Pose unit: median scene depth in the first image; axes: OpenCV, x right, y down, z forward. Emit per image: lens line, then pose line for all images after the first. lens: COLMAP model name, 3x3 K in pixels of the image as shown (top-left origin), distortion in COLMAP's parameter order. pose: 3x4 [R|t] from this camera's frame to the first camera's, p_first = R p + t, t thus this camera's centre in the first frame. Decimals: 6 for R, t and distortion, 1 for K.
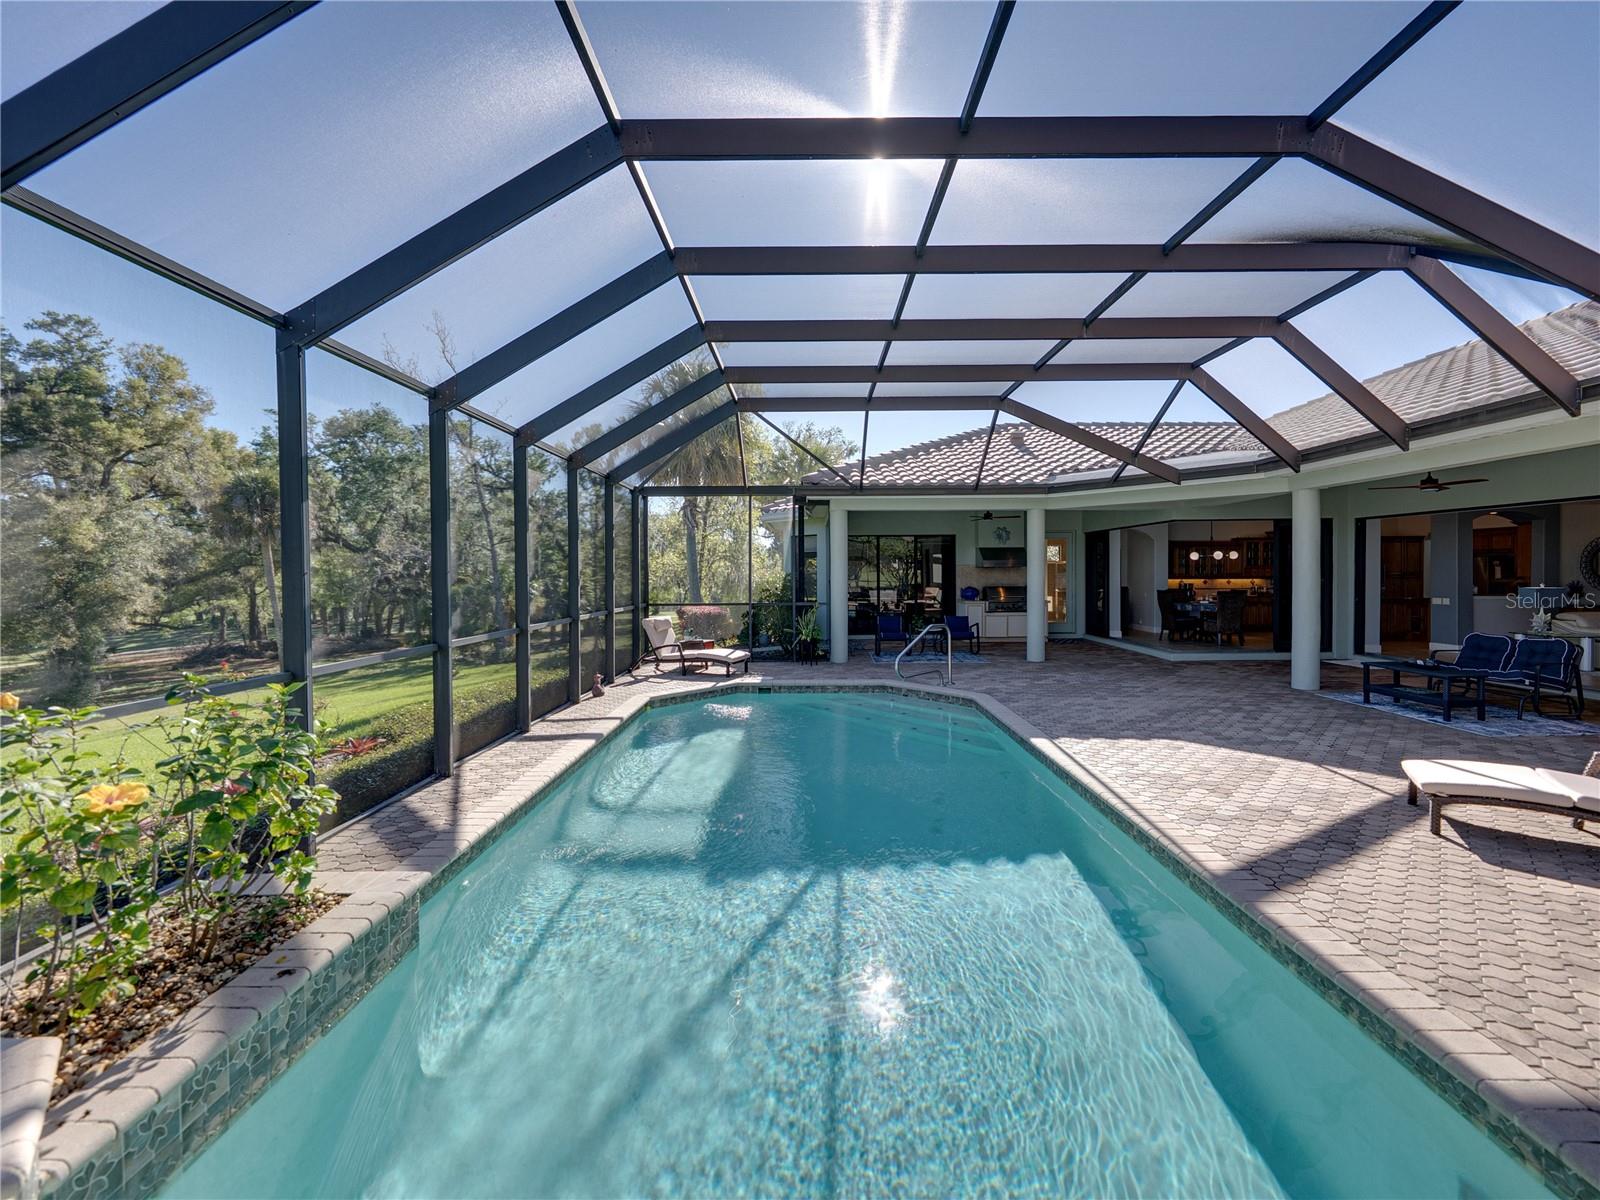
lens RADIAL K [[617.0, 0, 804.9], [0, 617.0, 584.6], [0, 0, 1]] dist [-0.000009, -0.001131]
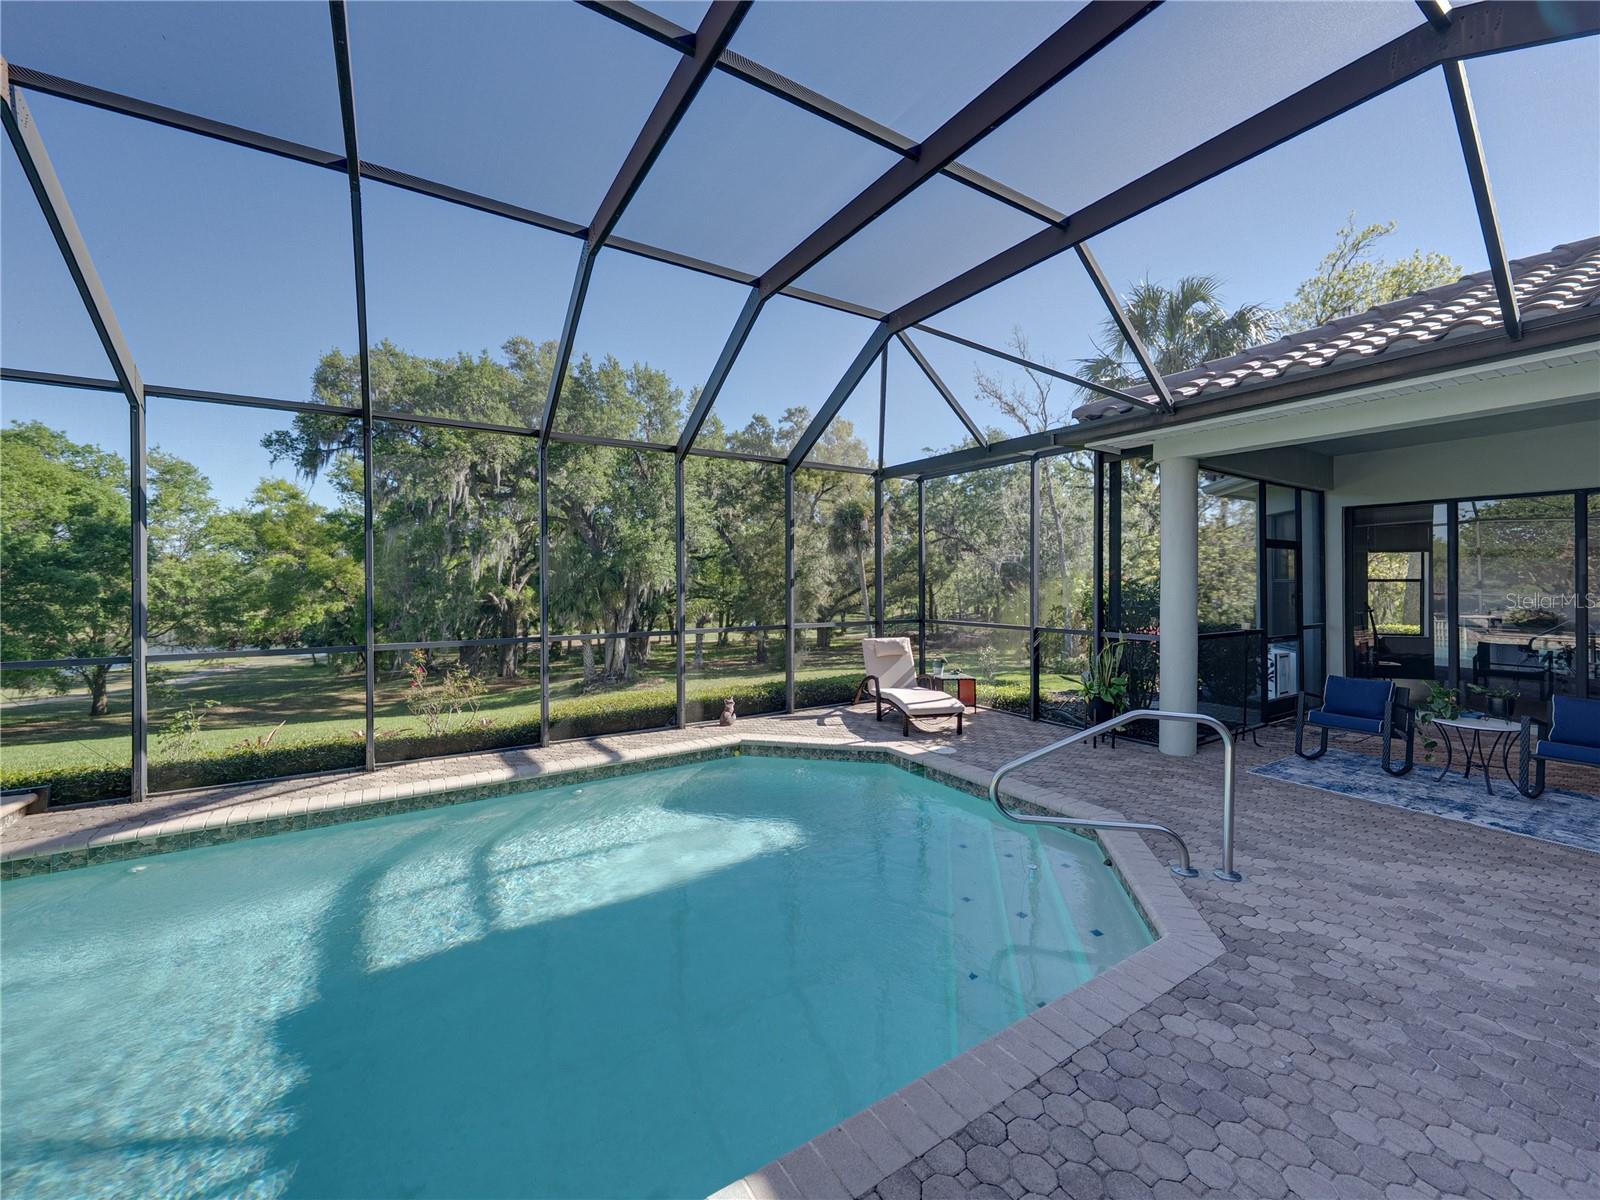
lens RADIAL K [[633.5, 0, 805.6], [0, 633.5, 580.7], [0, 0, 1]] dist [-0.000439, -0.001138]
pose [[0.554273, 0.005481, -0.832317, 0.263737], [-0.018757, 0.999807, -0.005907, -0.007799], [0.832124, 0.018886, 0.554269, 0.363352]]
